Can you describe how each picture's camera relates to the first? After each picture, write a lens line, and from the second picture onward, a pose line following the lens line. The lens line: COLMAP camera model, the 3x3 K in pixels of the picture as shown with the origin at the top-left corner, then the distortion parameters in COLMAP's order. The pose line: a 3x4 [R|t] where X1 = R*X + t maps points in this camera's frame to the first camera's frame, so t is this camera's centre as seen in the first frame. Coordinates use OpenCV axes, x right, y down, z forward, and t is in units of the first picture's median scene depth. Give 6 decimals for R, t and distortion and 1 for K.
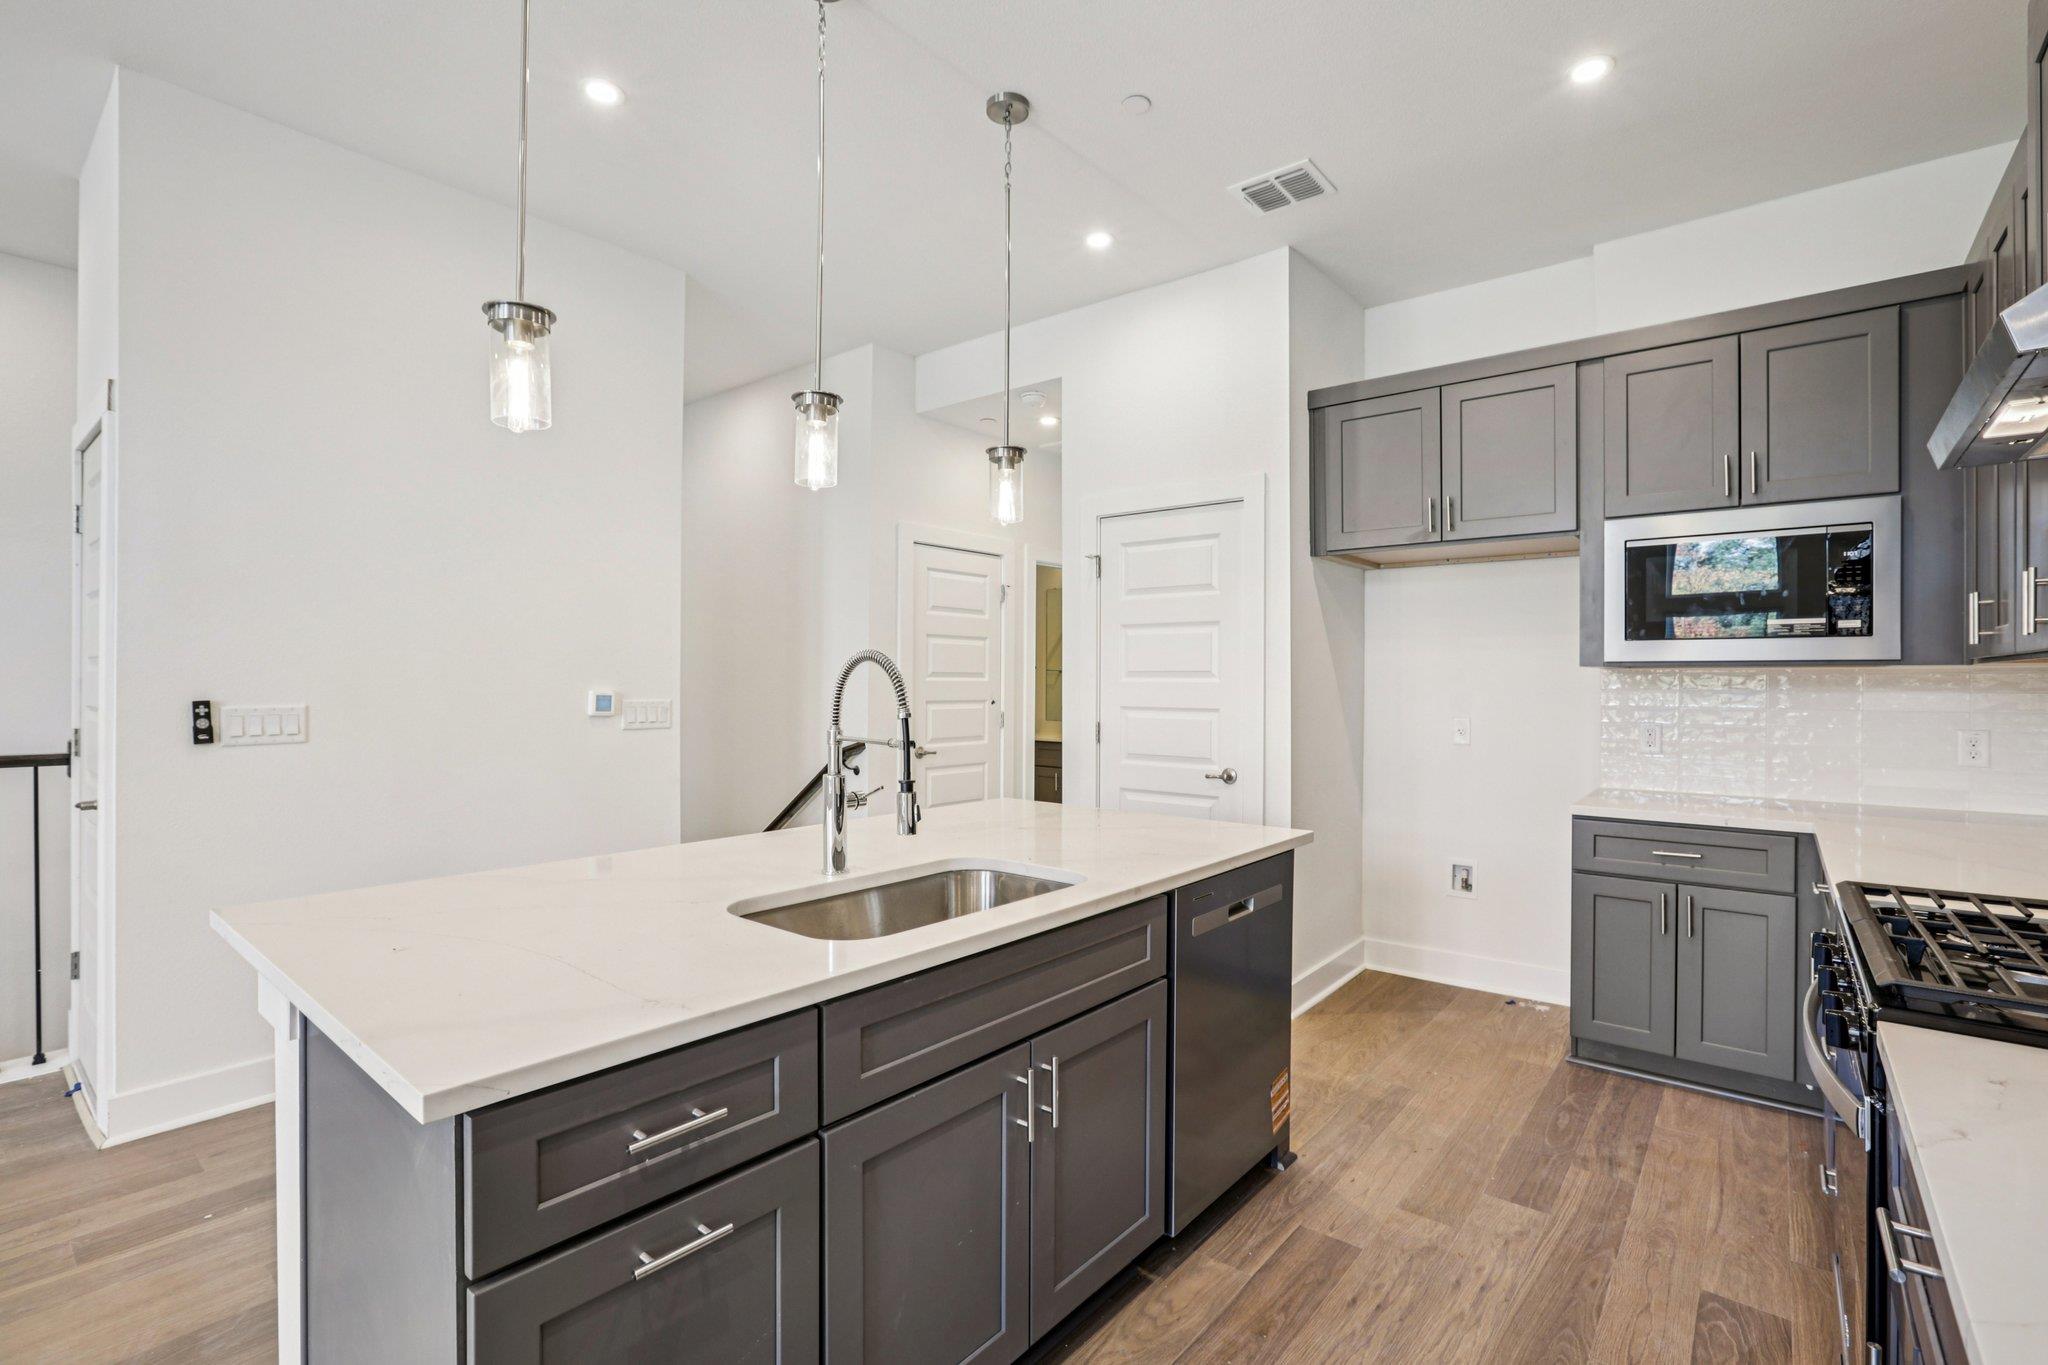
lens RADIAL K [[933.0, 0, 1036.6], [0, 933.0, 681.0], [0, 0, 1]] dist [-0.051302, 0.021277]
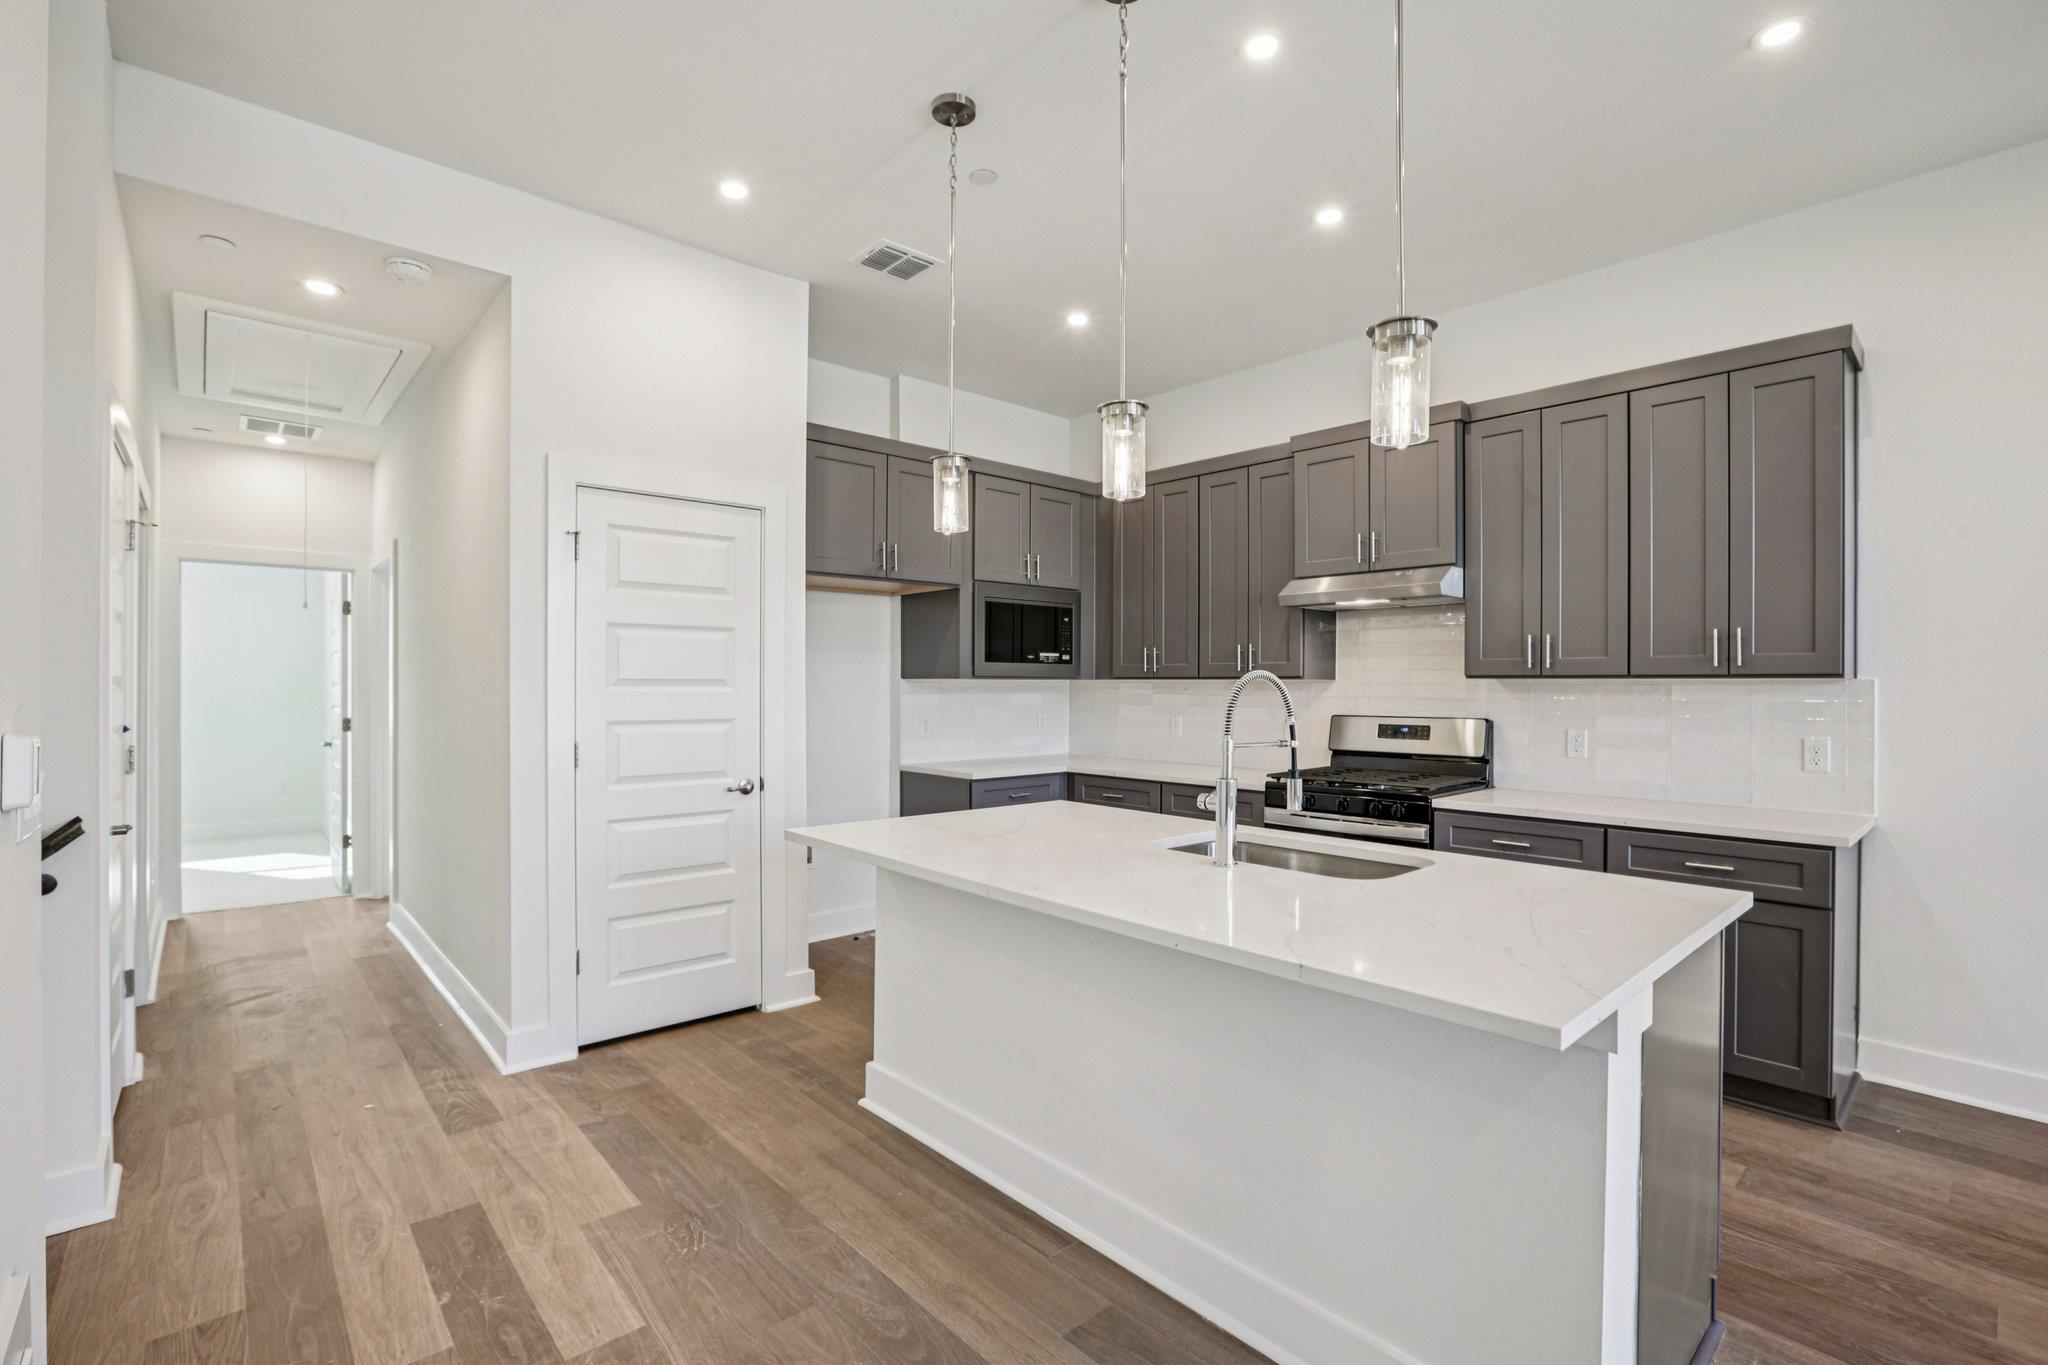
lens RADIAL K [[931.5, 0, 1037.7], [0, 931.5, 691.9], [0, 0, 1]] dist [-0.045612, 0.021152]
pose [[0.146829, -0.010813, 0.989103, -0.938950], [-0.001393, 0.999937, 0.011138, -0.012409], [-0.989161, -0.003013, 0.146805, 0.722305]]
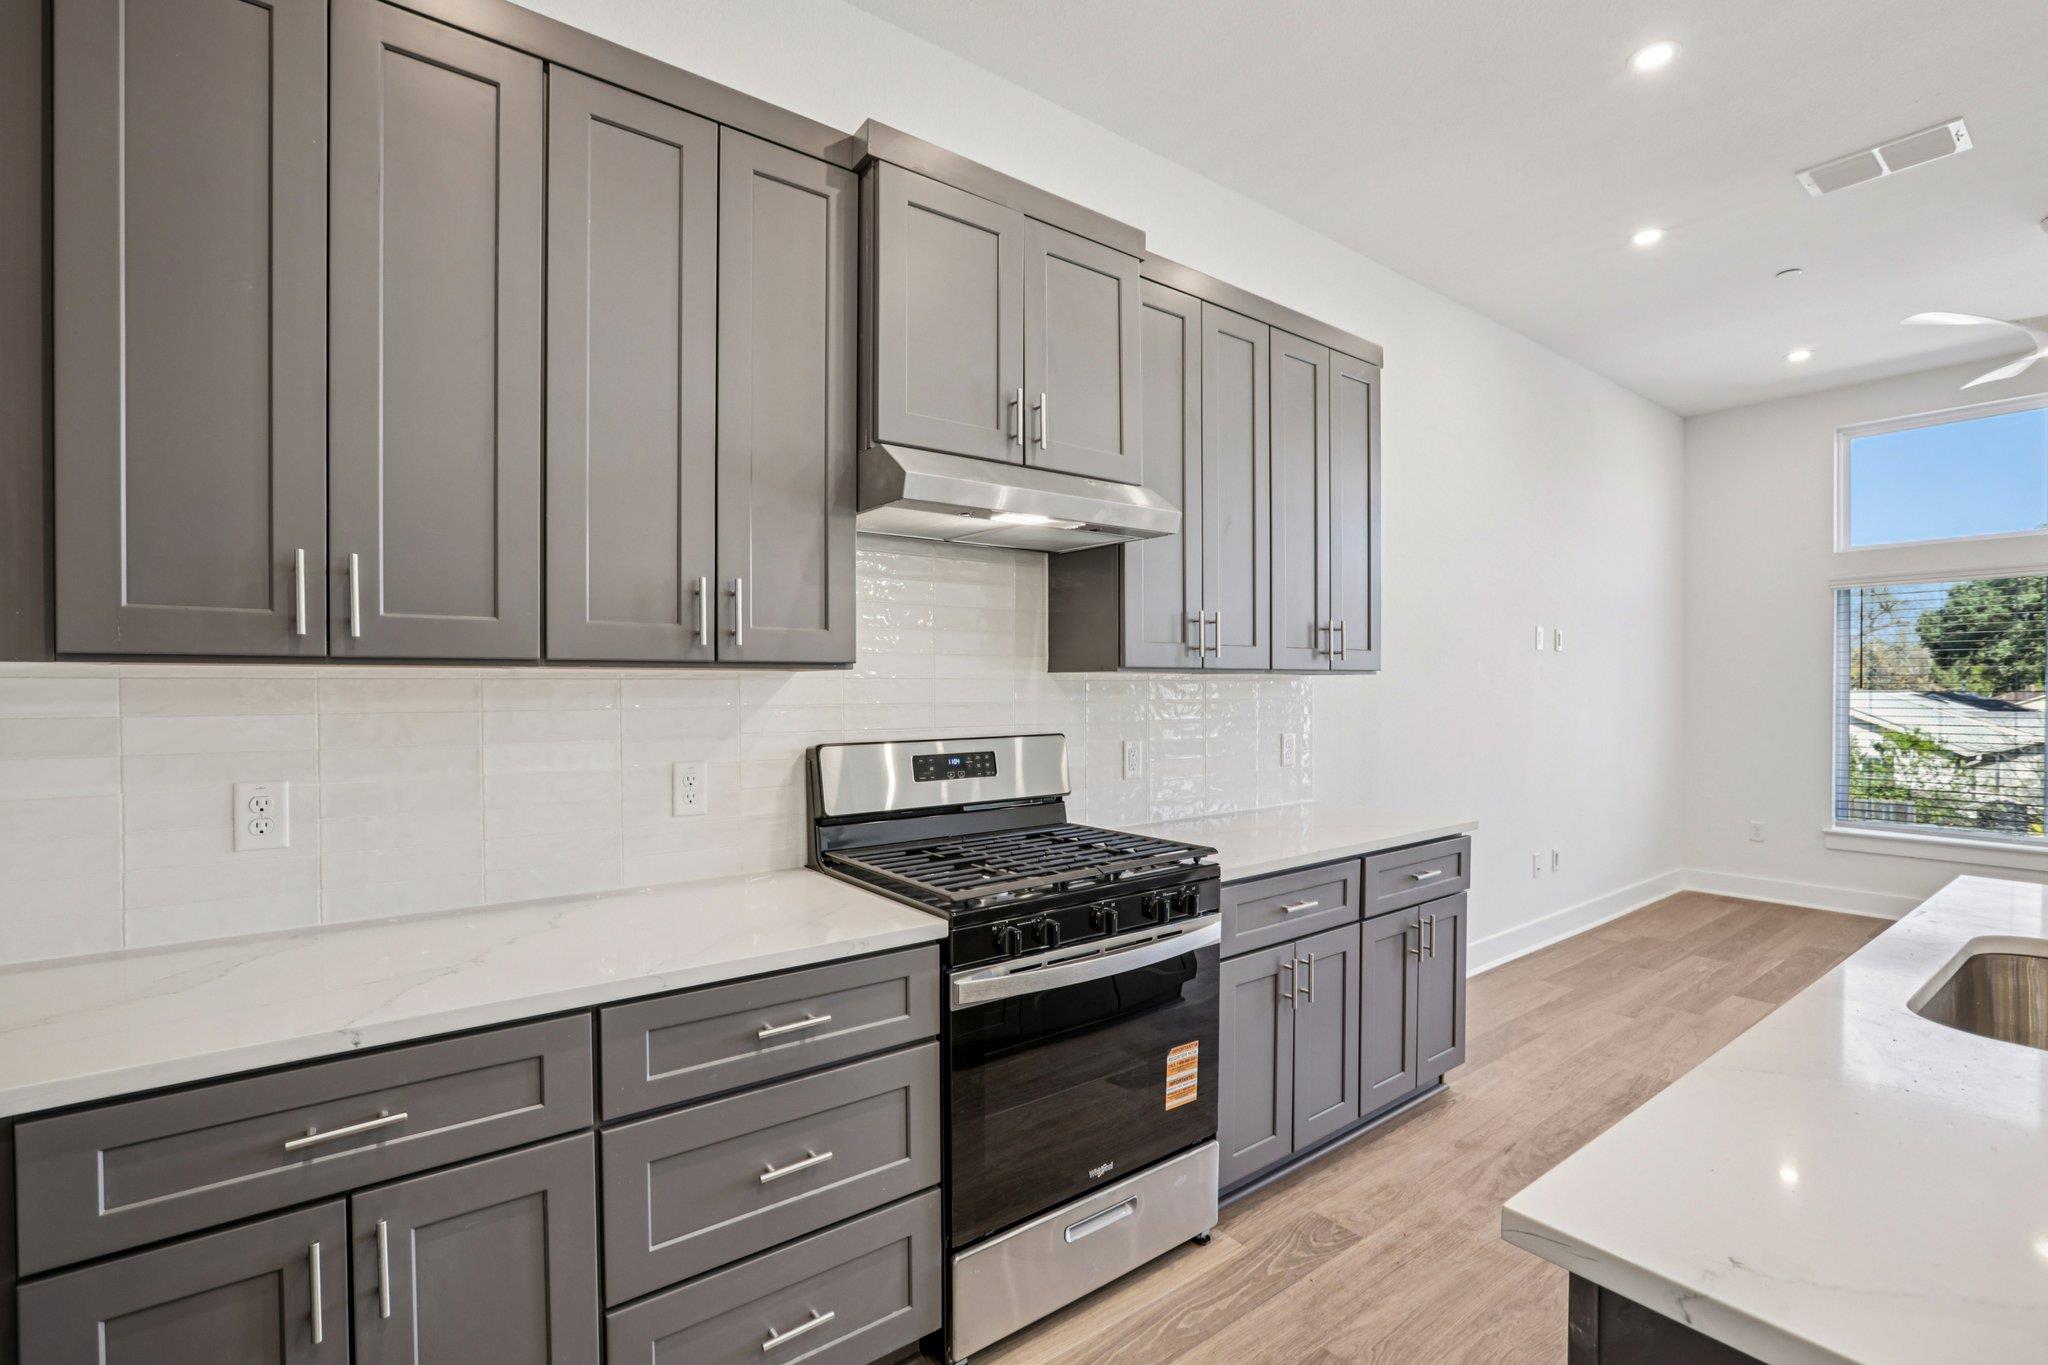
lens RADIAL K [[939.6, 0, 1027.5], [0, 939.6, 696.1], [0, 0, 1]] dist [-0.055453, 0.021353]
pose [[-0.973768, -0.003516, 0.227516, 0.334863], [-0.000765, 0.999926, 0.012178, -0.005451], [-0.227542, 0.011685, -0.973698, 1.154885]]
